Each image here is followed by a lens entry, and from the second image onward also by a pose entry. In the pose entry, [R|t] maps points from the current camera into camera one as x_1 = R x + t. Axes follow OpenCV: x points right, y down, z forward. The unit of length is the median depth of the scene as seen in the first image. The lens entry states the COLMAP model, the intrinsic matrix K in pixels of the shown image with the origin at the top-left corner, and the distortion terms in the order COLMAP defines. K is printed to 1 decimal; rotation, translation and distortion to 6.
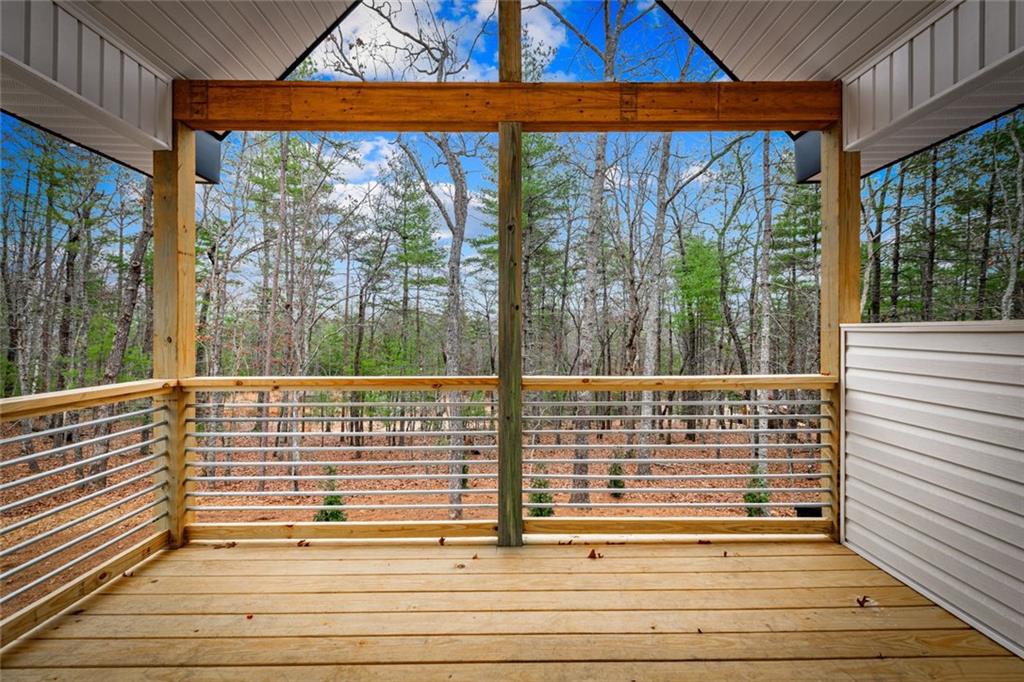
lens RADIAL K [[403.8, 0, 515.5], [0, 403.8, 333.7], [0, 0, 1]] dist [0.012760, -0.001139]
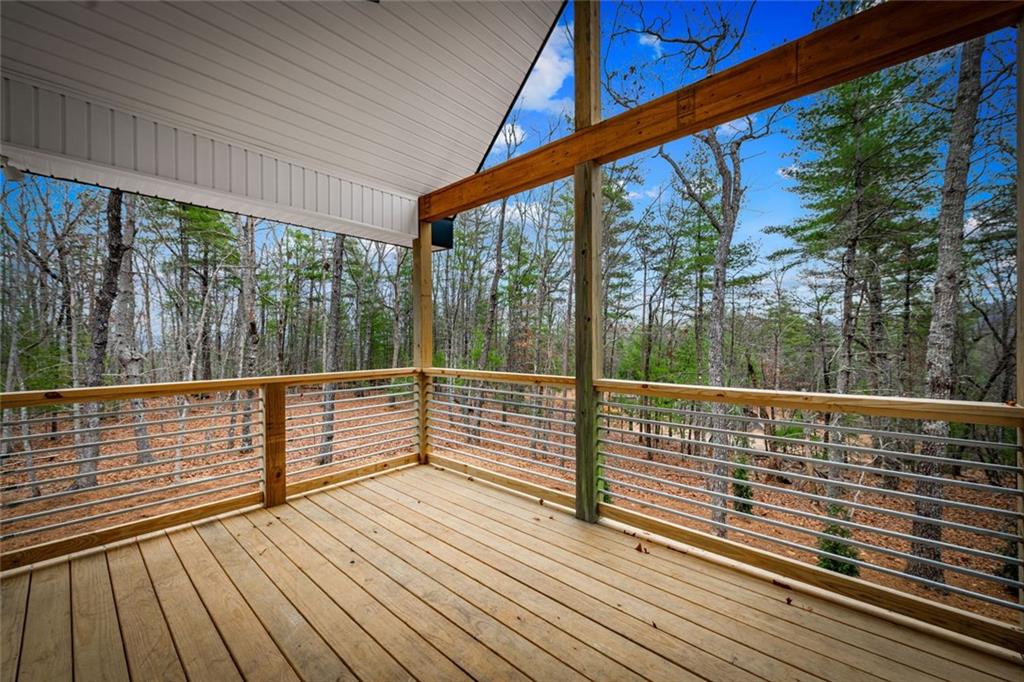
lens RADIAL K [[403.8, 0, 521.8], [0, 403.8, 343.4], [0, 0, 1]] dist [0.012760, -0.001139]
pose [[0.742477, 0.001381, -0.669871, 0.629934], [0.004074, 0.999970, 0.006578, -0.004388], [0.669860, -0.007613, 0.742449, -0.001632]]
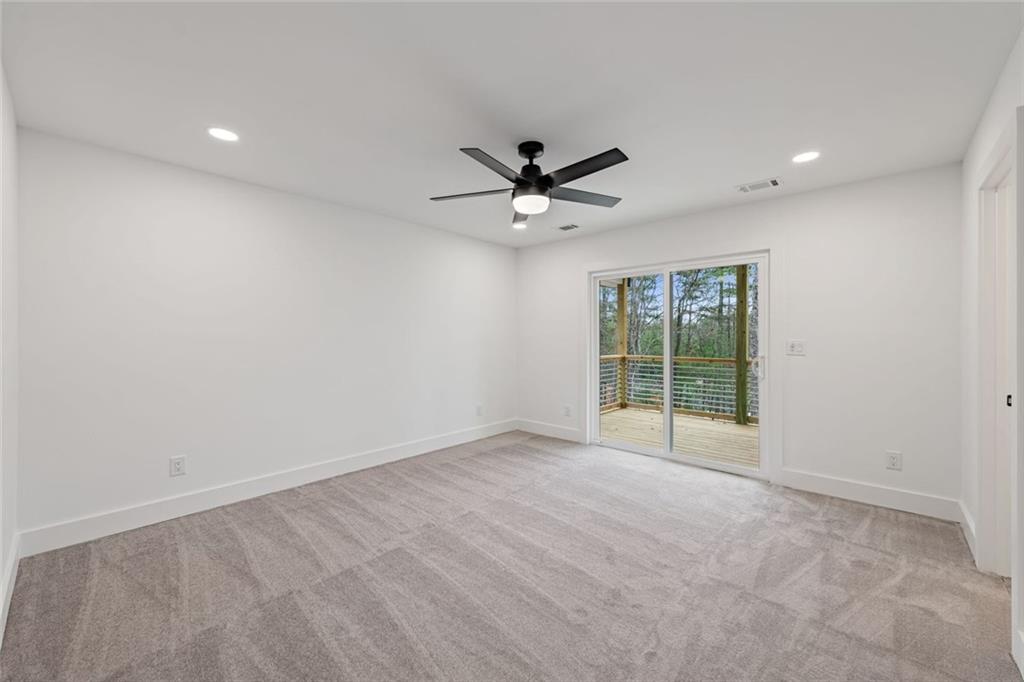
lens RADIAL K [[403.8, 0, 513.1], [0, 403.8, 335.7], [0, 0, 1]] dist [0.012760, -0.001139]
pose [[0.730700, 0.004498, -0.682684, 0.670827], [-0.006946, 0.999976, -0.000846, -0.031414], [0.682664, 0.005360, 0.730713, -1.833811]]
